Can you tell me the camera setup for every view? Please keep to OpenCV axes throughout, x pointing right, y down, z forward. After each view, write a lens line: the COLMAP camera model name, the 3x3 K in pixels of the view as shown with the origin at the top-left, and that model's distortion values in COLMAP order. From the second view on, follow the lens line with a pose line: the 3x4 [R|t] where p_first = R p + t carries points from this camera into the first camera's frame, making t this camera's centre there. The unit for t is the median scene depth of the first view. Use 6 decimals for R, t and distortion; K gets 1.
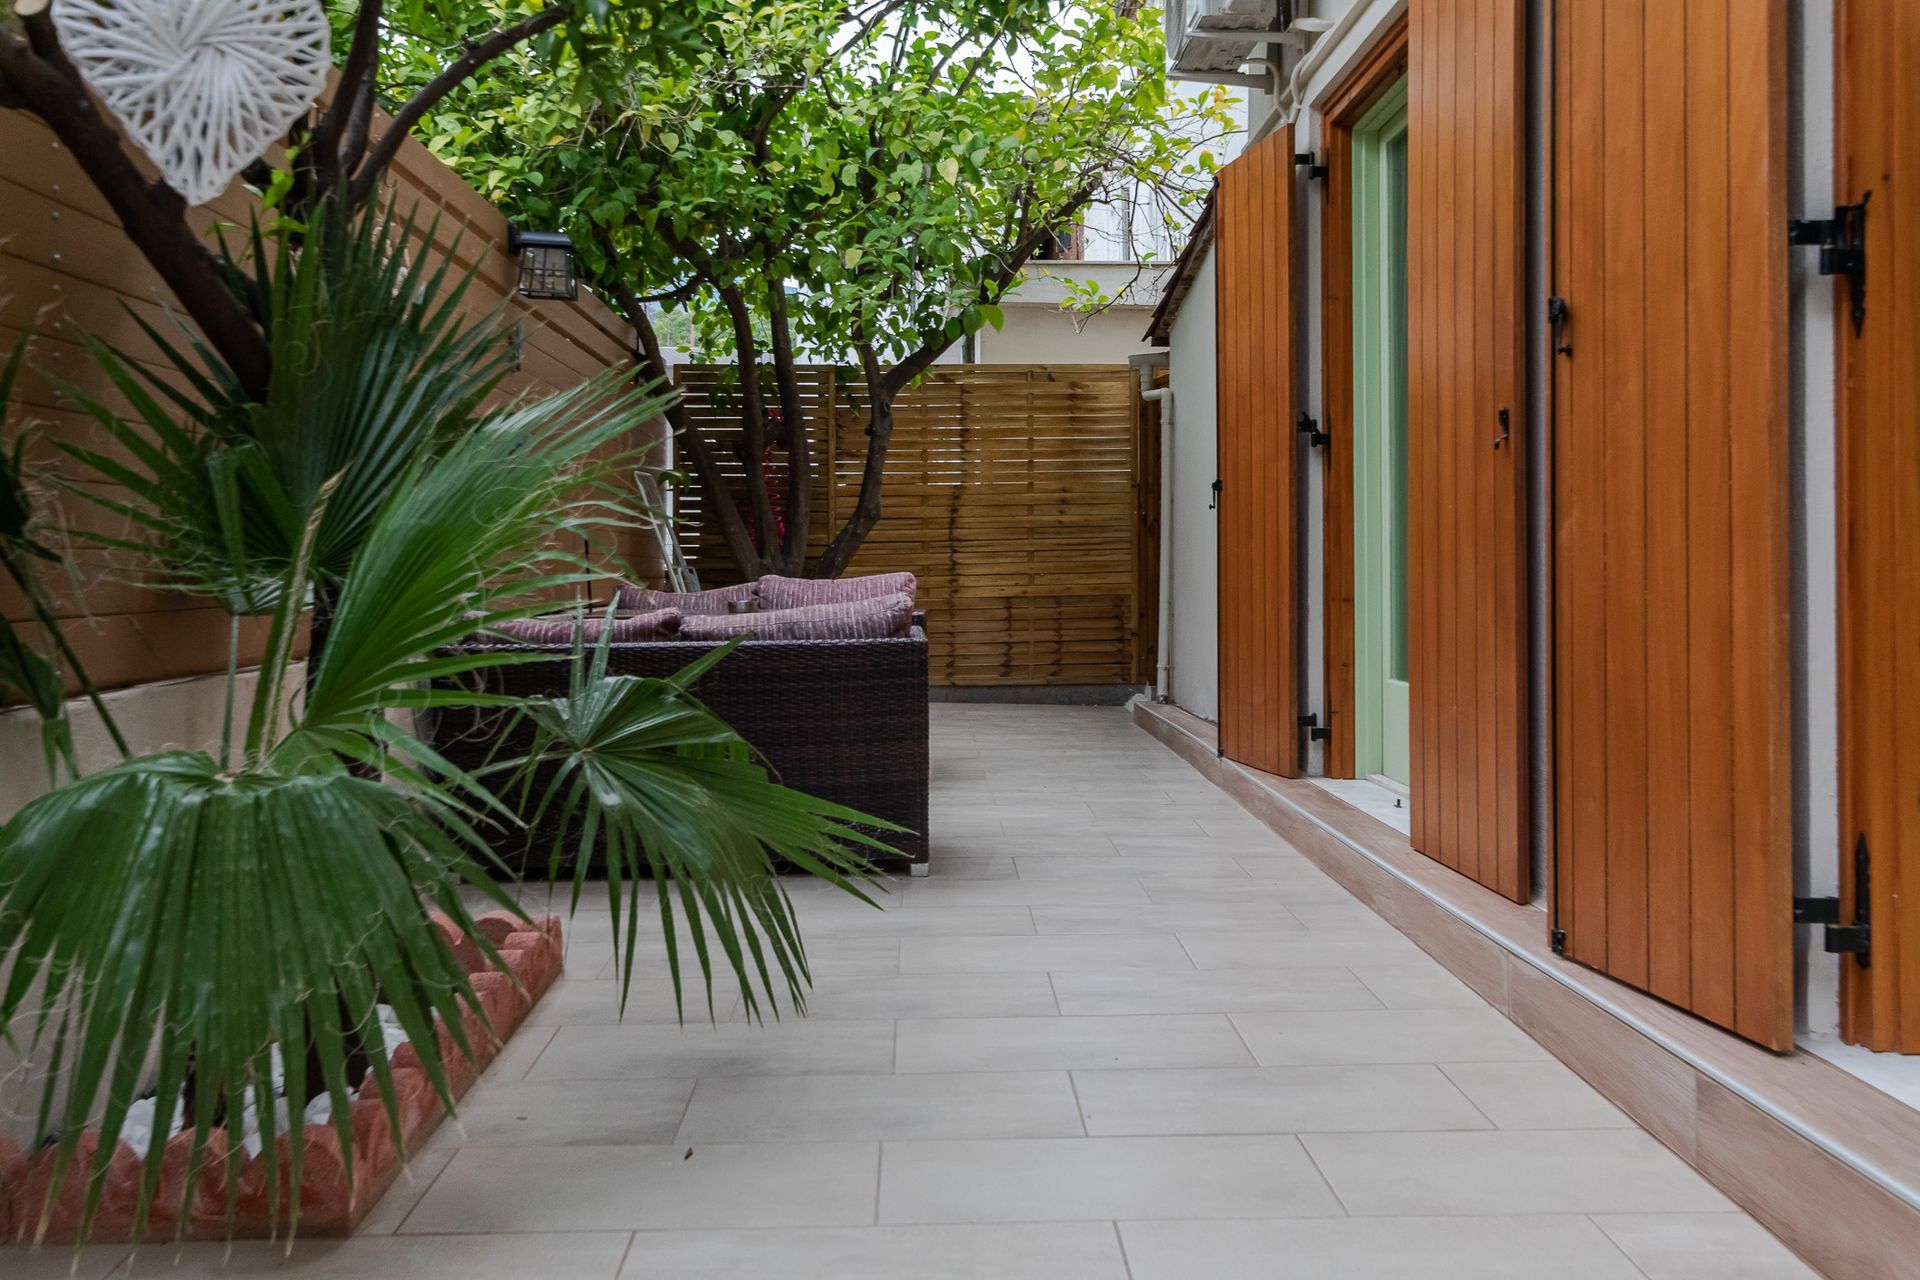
lens RADIAL K [[1595.3, 0, 968.5], [0, 1595.3, 545.3], [0, 0, 1]] dist [0.005064, 0.003198]
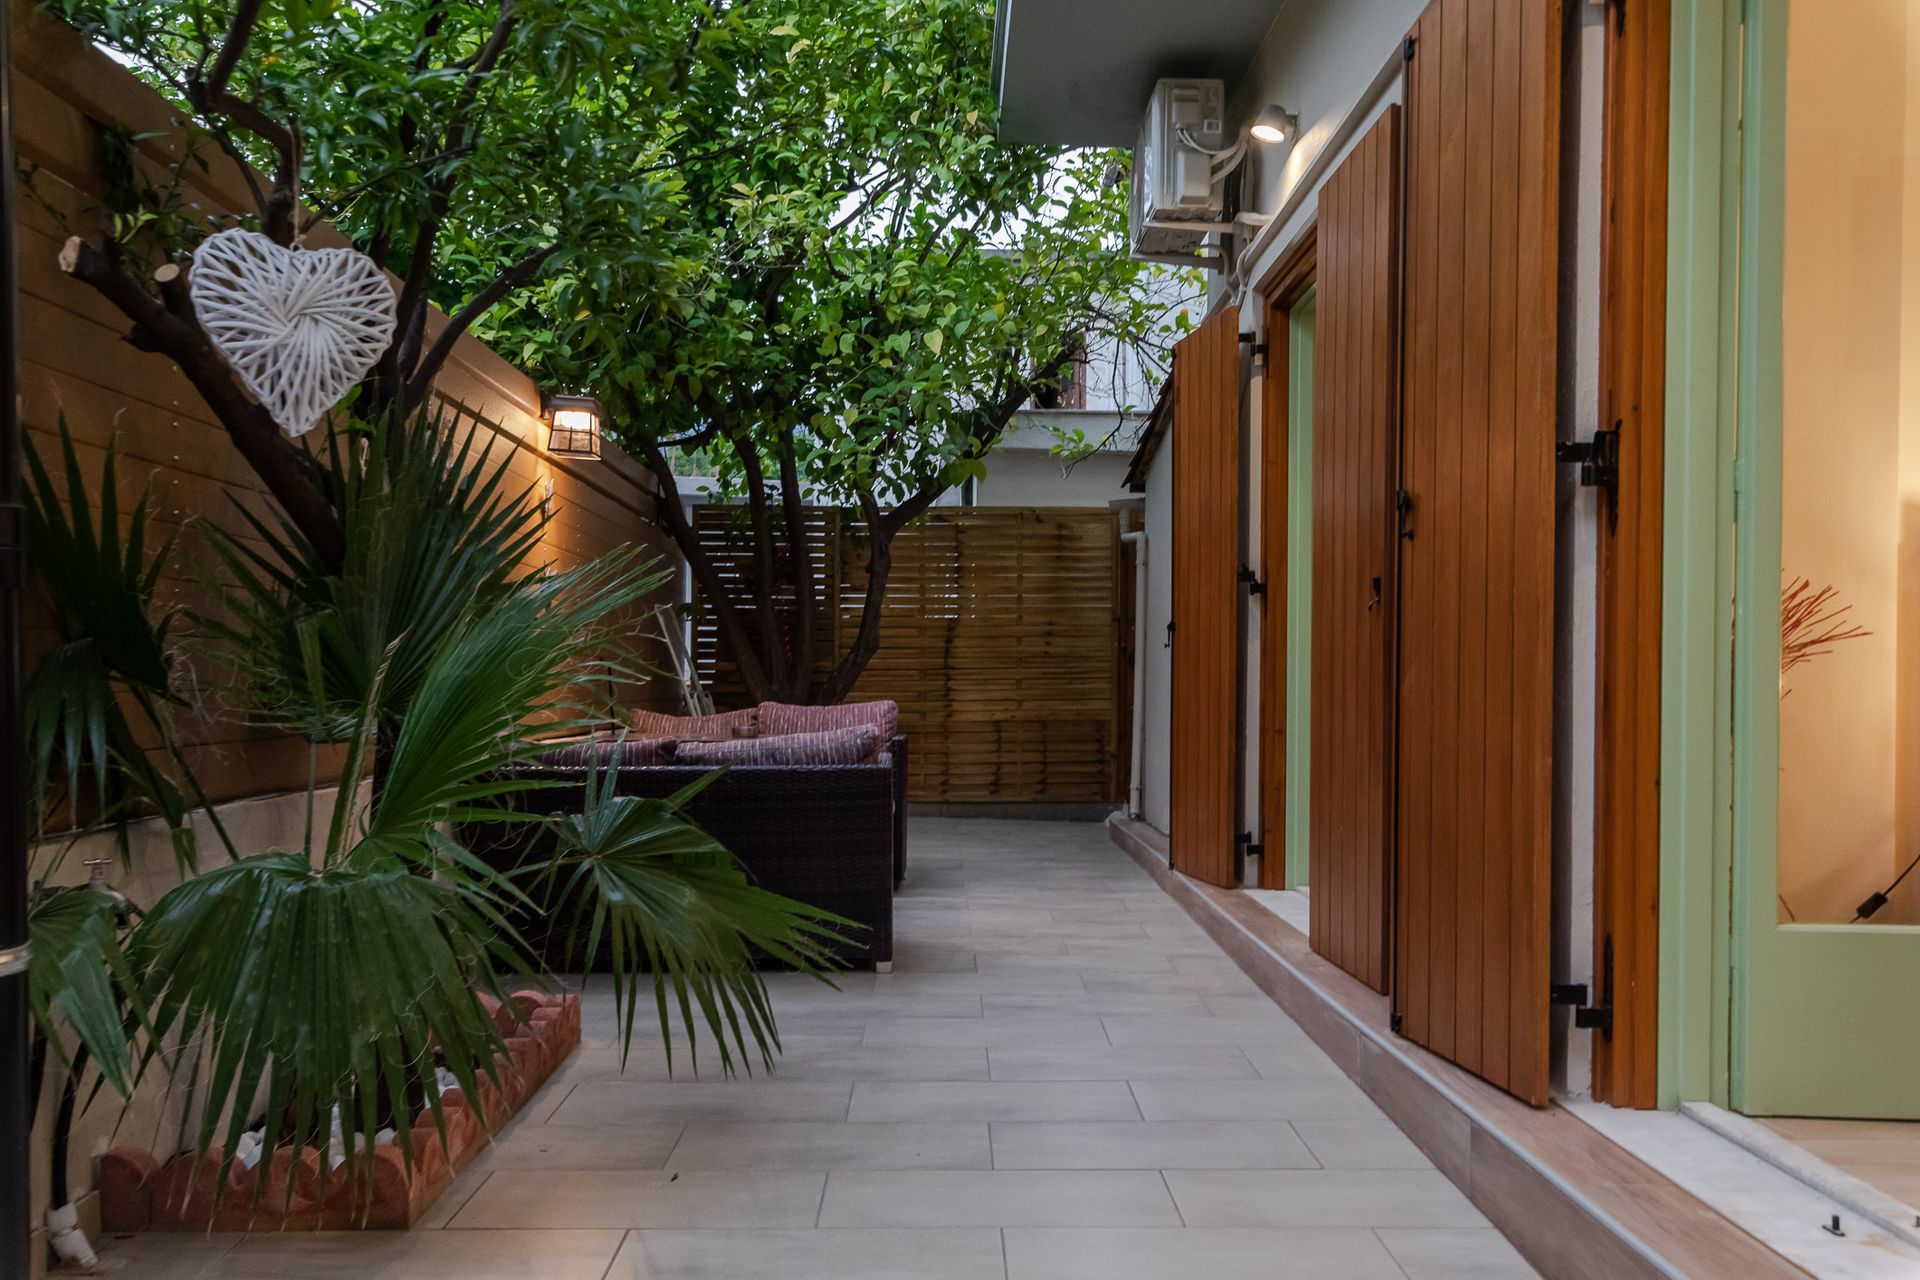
lens RADIAL K [[1538.1, 0, 955.2], [0, 1538.1, 690.6], [0, 0, 1]] dist [-0.002016, 0.000884]
pose [[0.999774, 0.009016, -0.019244, 0.047441], [-0.008690, 0.999818, 0.016978, -0.017845], [0.019394, -0.016807, 0.999671, -0.144394]]
